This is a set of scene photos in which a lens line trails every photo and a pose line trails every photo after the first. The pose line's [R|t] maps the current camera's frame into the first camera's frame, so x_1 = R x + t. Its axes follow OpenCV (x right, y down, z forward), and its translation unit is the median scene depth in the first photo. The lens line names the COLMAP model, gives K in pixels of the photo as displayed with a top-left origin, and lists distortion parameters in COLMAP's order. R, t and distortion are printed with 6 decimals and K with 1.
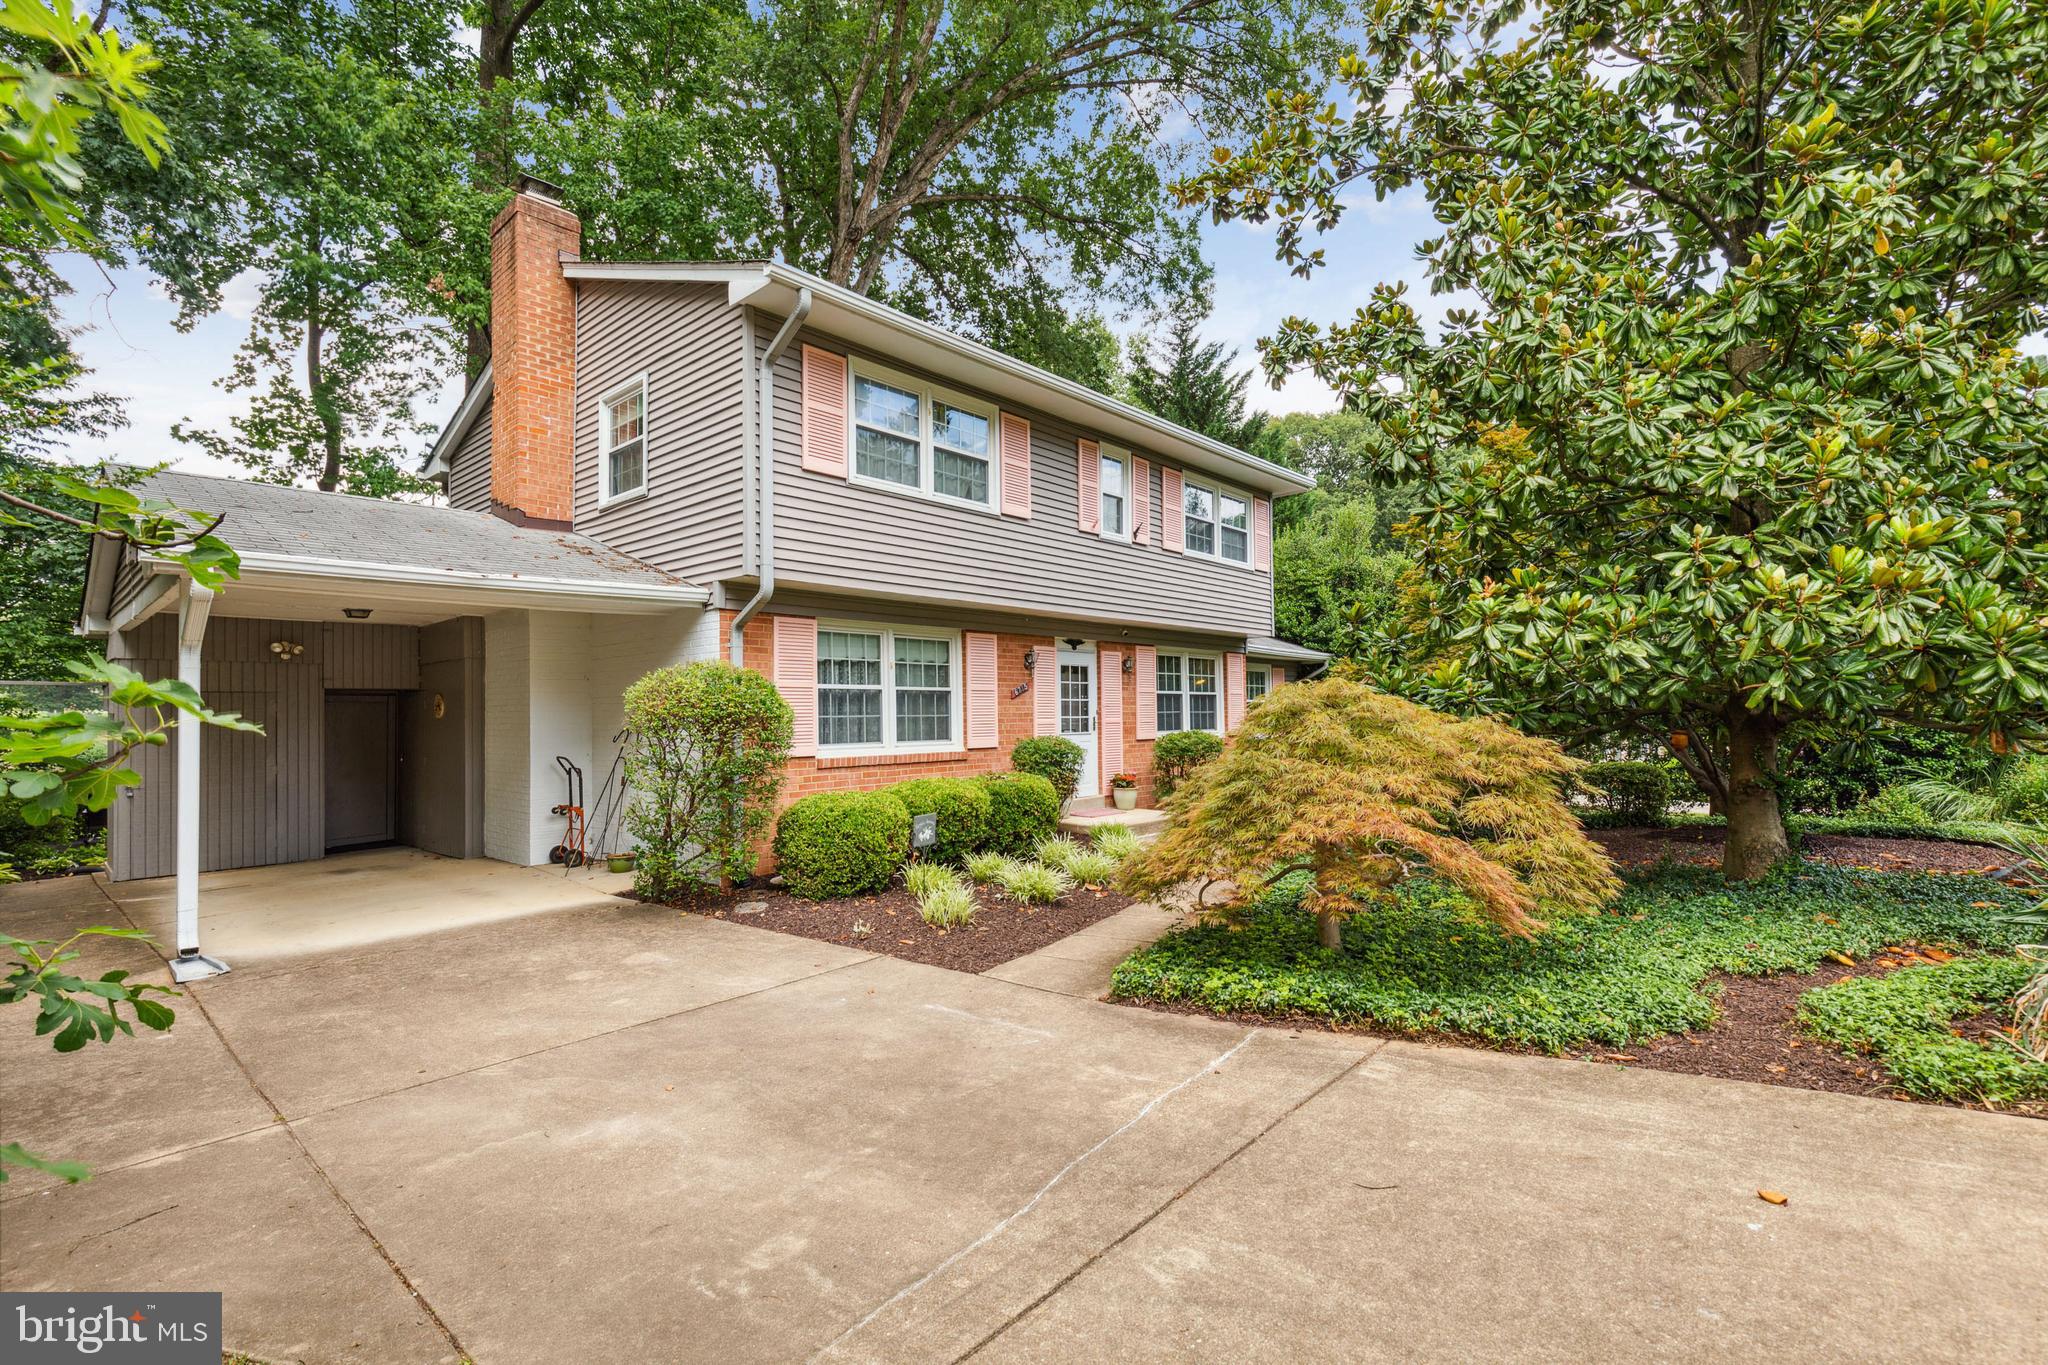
lens RADIAL K [[926.0, 0, 1022.6], [0, 926.0, 705.3], [0, 0, 1]] dist [0.025856, -0.000484]
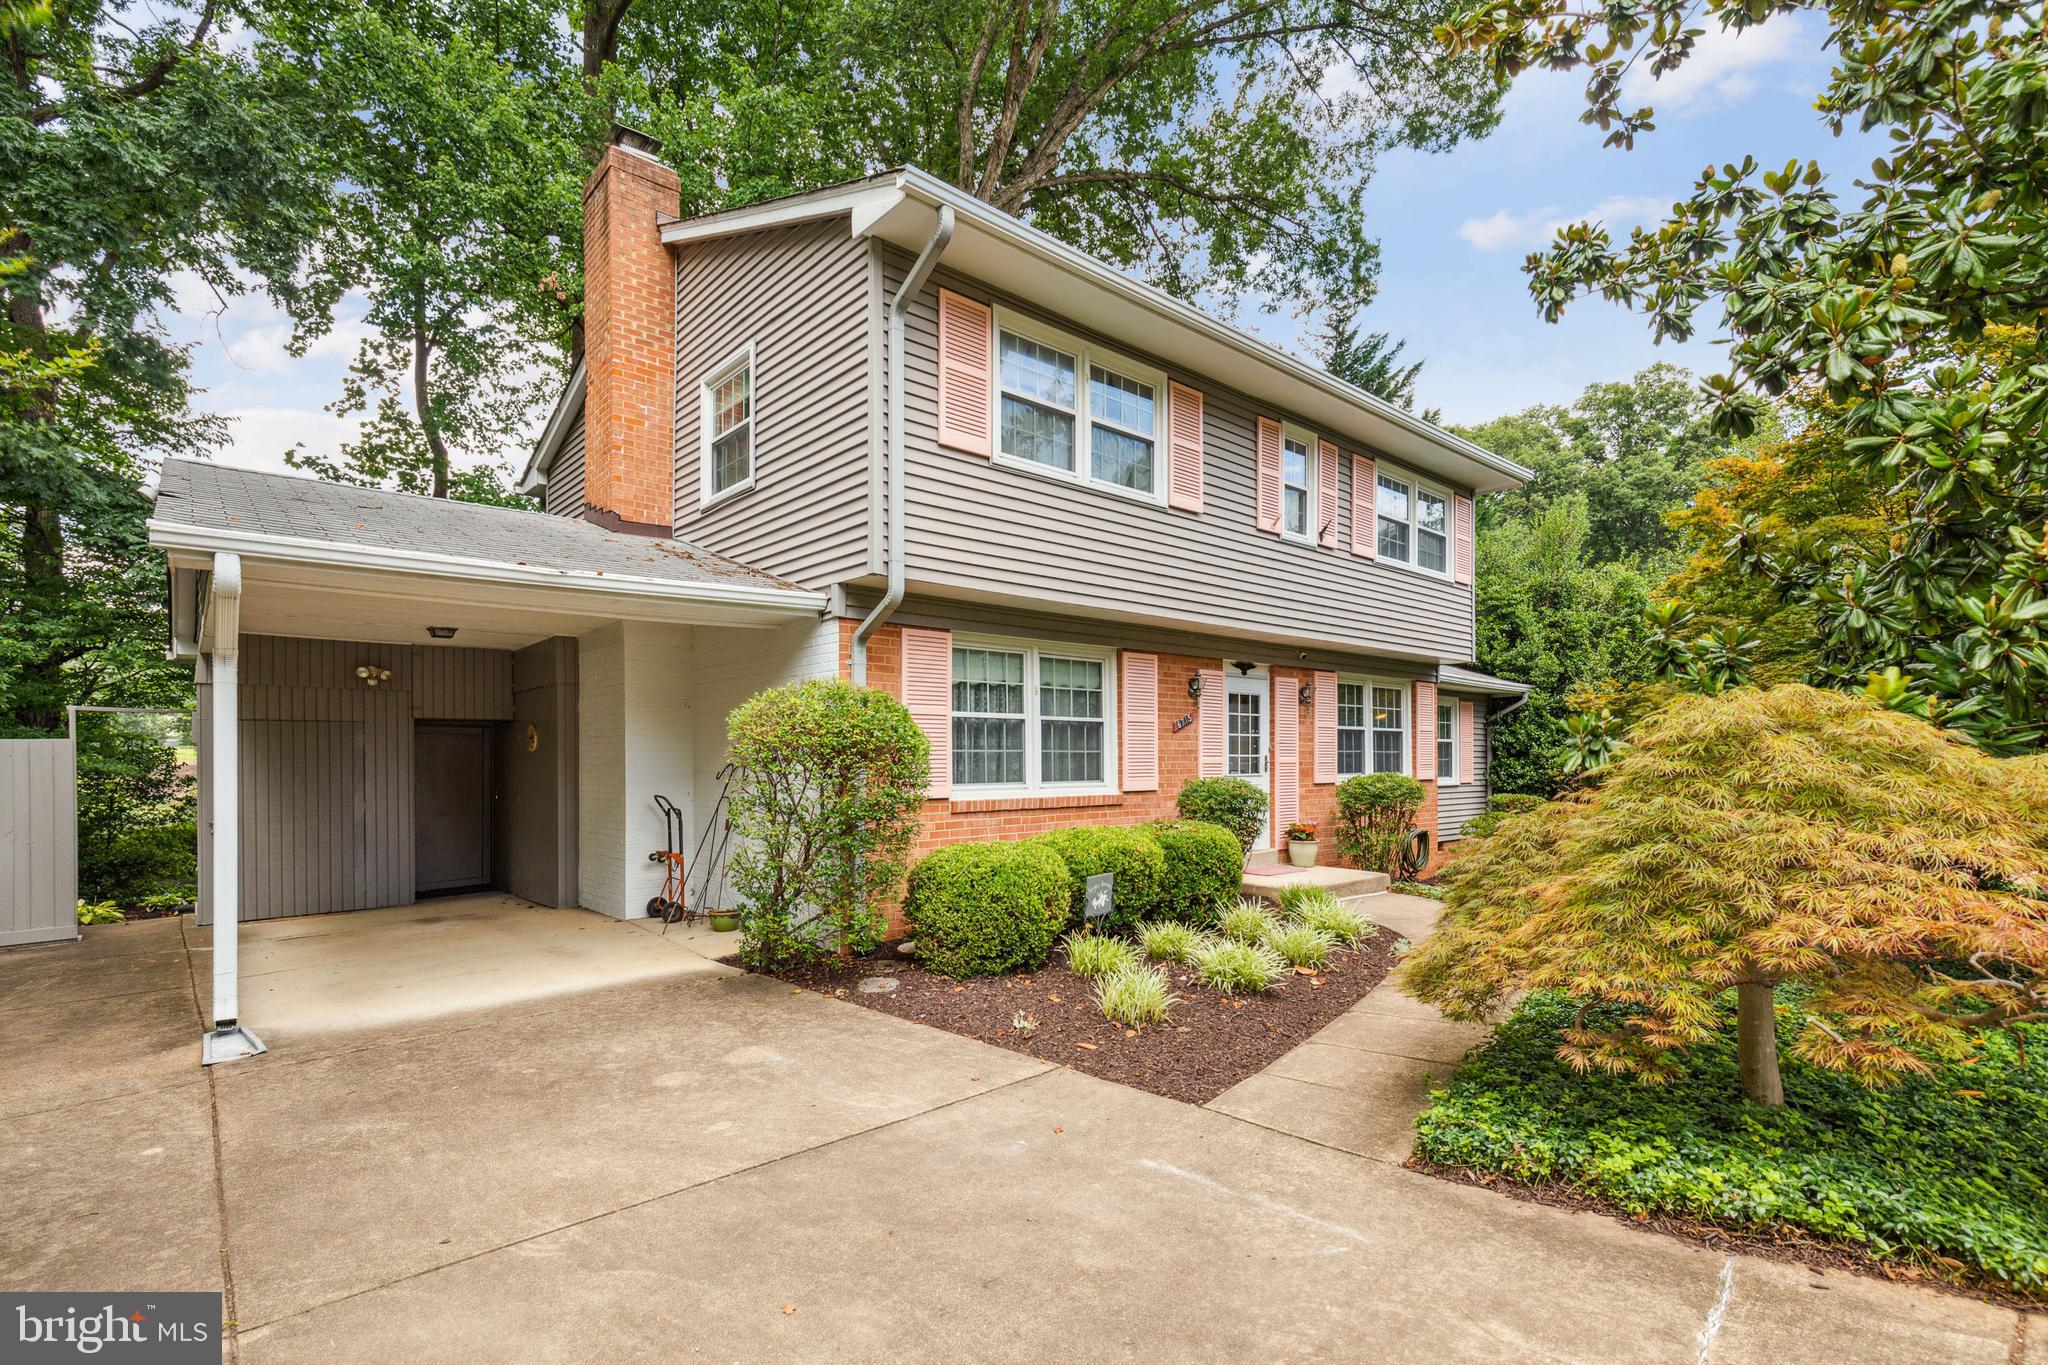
lens RADIAL K [[951.9, 0, 1026.8], [0, 951.9, 763.4], [0, 0, 1]] dist [0.029491, 0.000026]
pose [[0.994534, 0.007131, -0.104169, -0.061725], [-0.005582, 0.999870, 0.015156, 0.009717], [0.104264, -0.014492, 0.994444, 0.150440]]
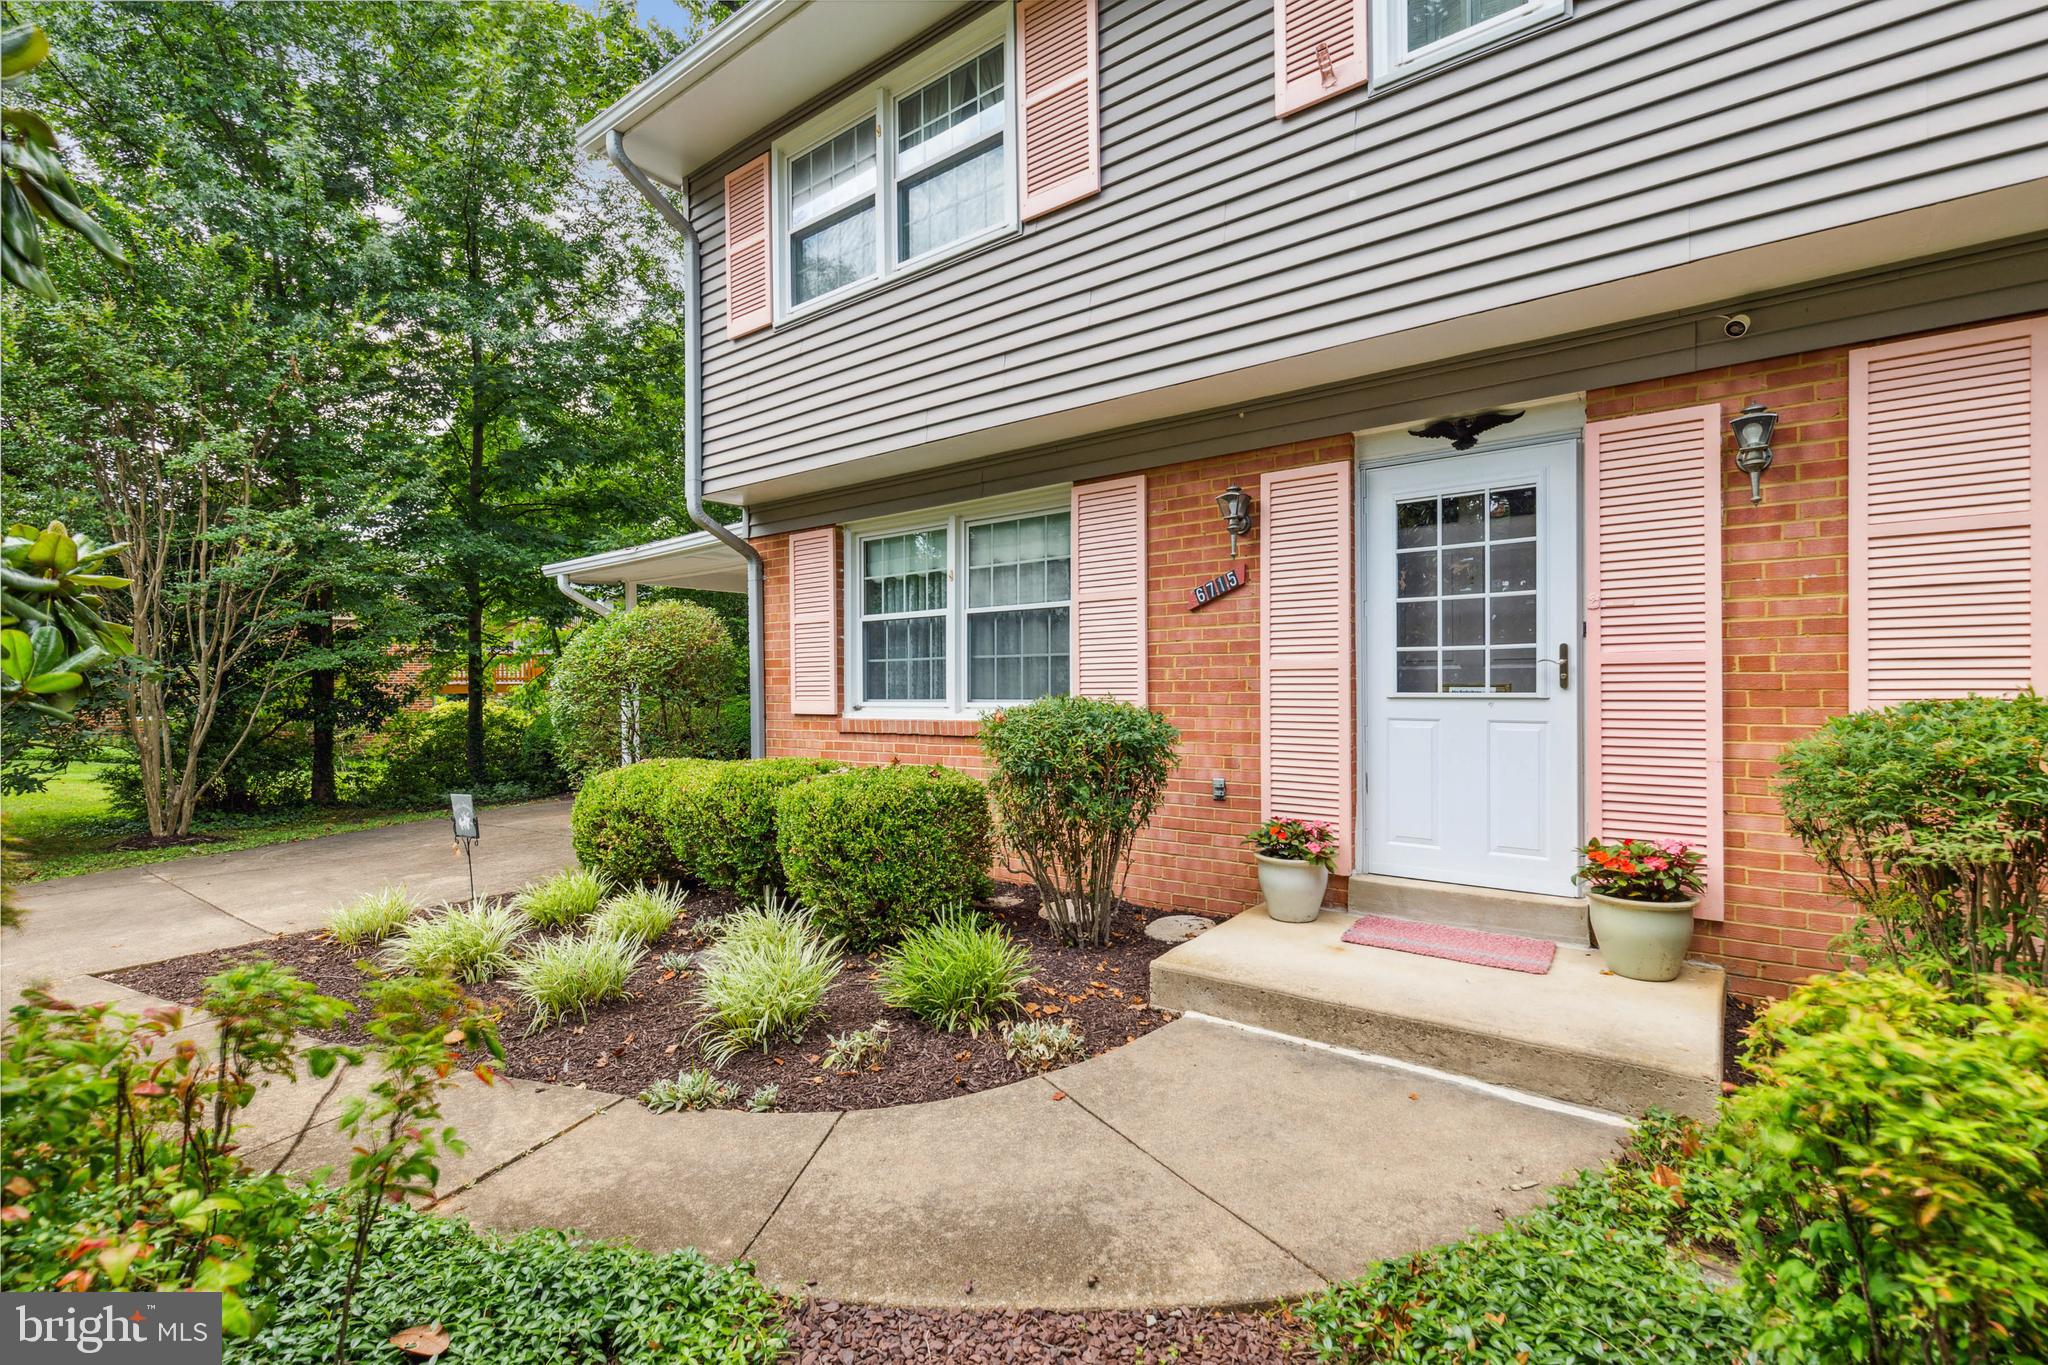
lens RADIAL K [[919.0, 0, 1031.0], [0, 919.0, 684.9], [0, 0, 1]] dist [0.003285, 0.000129]
pose [[0.082242, 0.009488, -0.996567, 0.472745], [0.020012, 0.999737, 0.011170, 0.024016], [0.996411, -0.020861, 0.082030, 1.017297]]
